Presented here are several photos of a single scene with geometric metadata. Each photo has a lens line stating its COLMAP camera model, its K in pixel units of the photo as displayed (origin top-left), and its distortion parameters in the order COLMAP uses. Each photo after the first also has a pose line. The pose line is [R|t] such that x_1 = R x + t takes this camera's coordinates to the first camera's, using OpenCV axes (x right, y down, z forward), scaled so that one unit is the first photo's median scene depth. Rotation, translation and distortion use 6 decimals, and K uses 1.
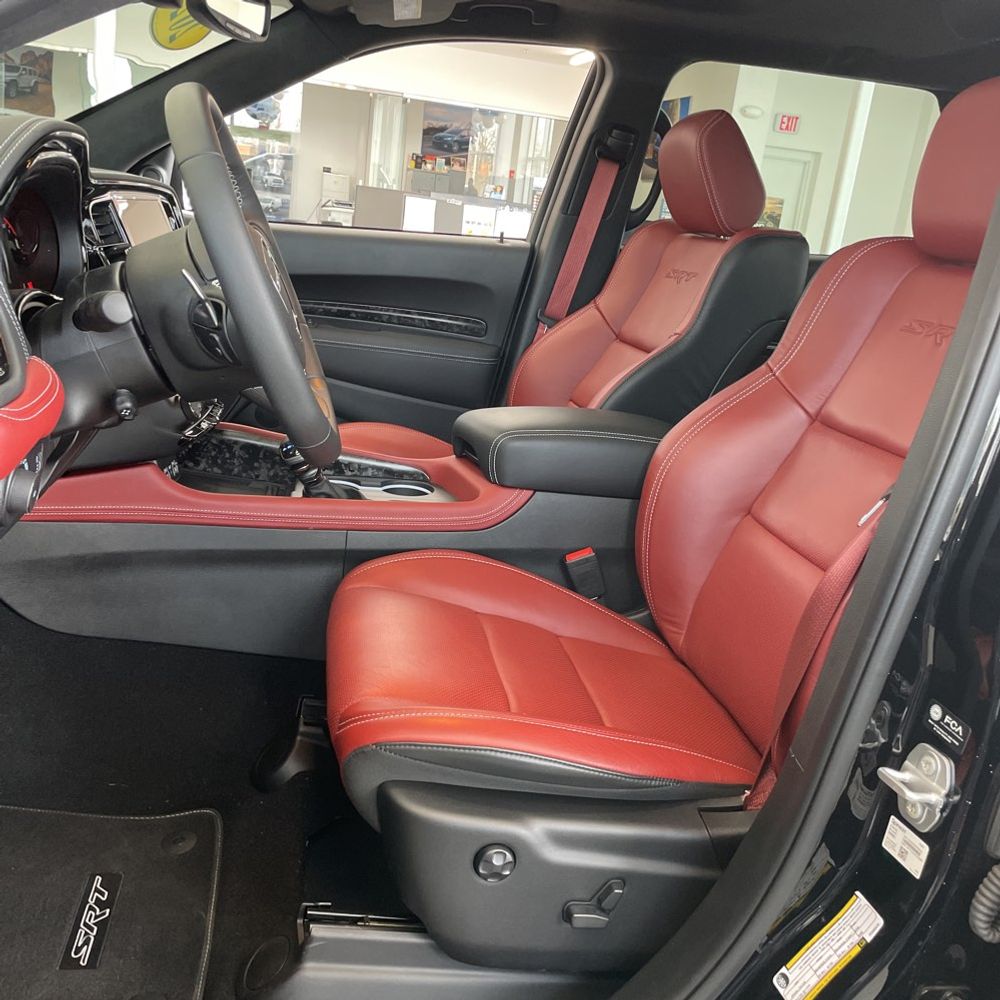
lens RADIAL K [[1013.3, 0, 493.1], [0, 1013.3, 495.3], [0, 0, 1]] dist [0.030532, 0.000000]
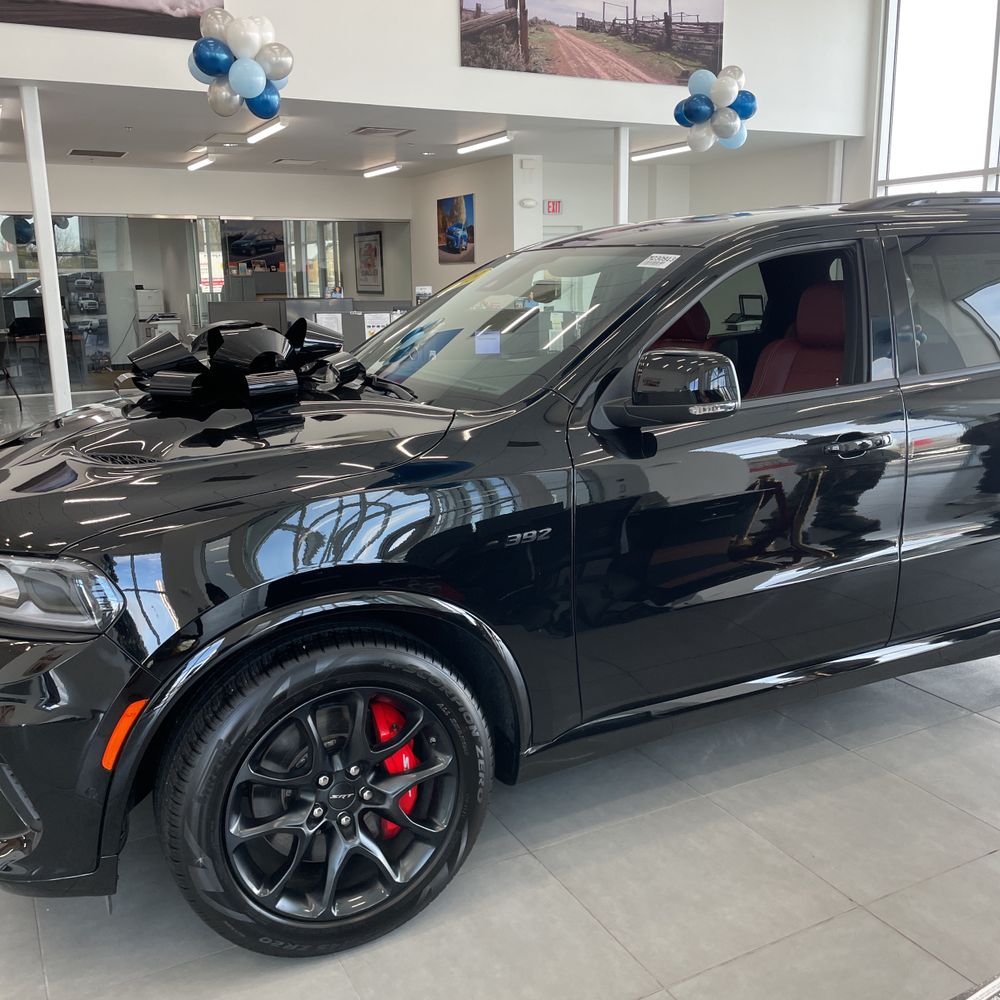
lens RADIAL K [[1013.3, 0, 503.3], [0, 1013.3, 499.8], [0, 0, 1]] dist [0.030532, 0.000000]
pose [[0.955373, -0.185162, 0.230169, -0.084565], [0.196822, 0.980023, -0.028569, 0.007675], [-0.220281, 0.072597, 0.972731, -0.119140]]
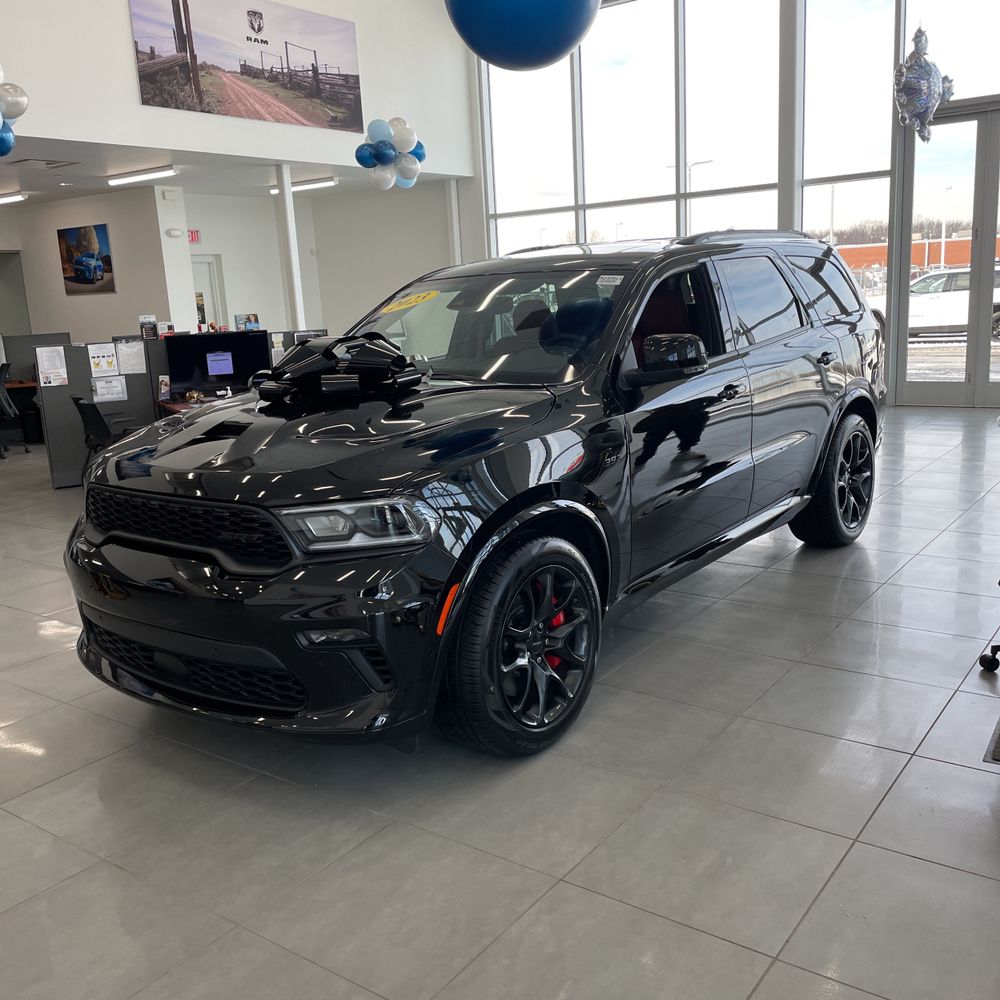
lens RADIAL K [[1013.3, 0, 498.3], [0, 1013.3, 503.3], [0, 0, 1]] dist [0.030532, 0.000000]
pose [[0.740938, -0.291396, 0.605062, -0.207639], [0.317965, 0.945794, 0.066122, -0.004506], [-0.591532, 0.143396, 0.793428, -0.140214]]
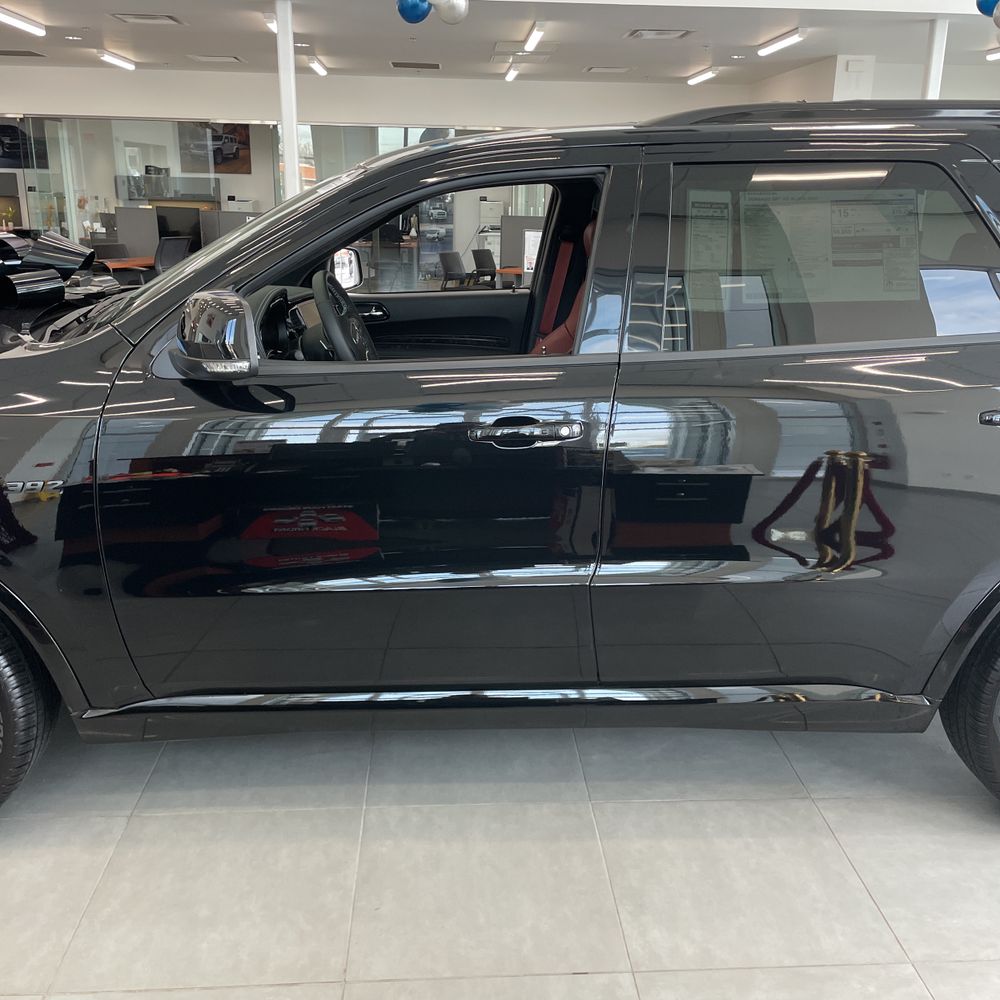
lens RADIAL K [[1013.3, 0, 502.1], [0, 1013.3, 501.2], [0, 0, 1]] dist [0.030532, 0.000000]
pose [[0.982355, -0.053891, -0.179096, 0.039106], [0.054507, 0.998512, -0.001478, 0.015014], [0.178909, -0.008310, 0.983831, -0.098496]]
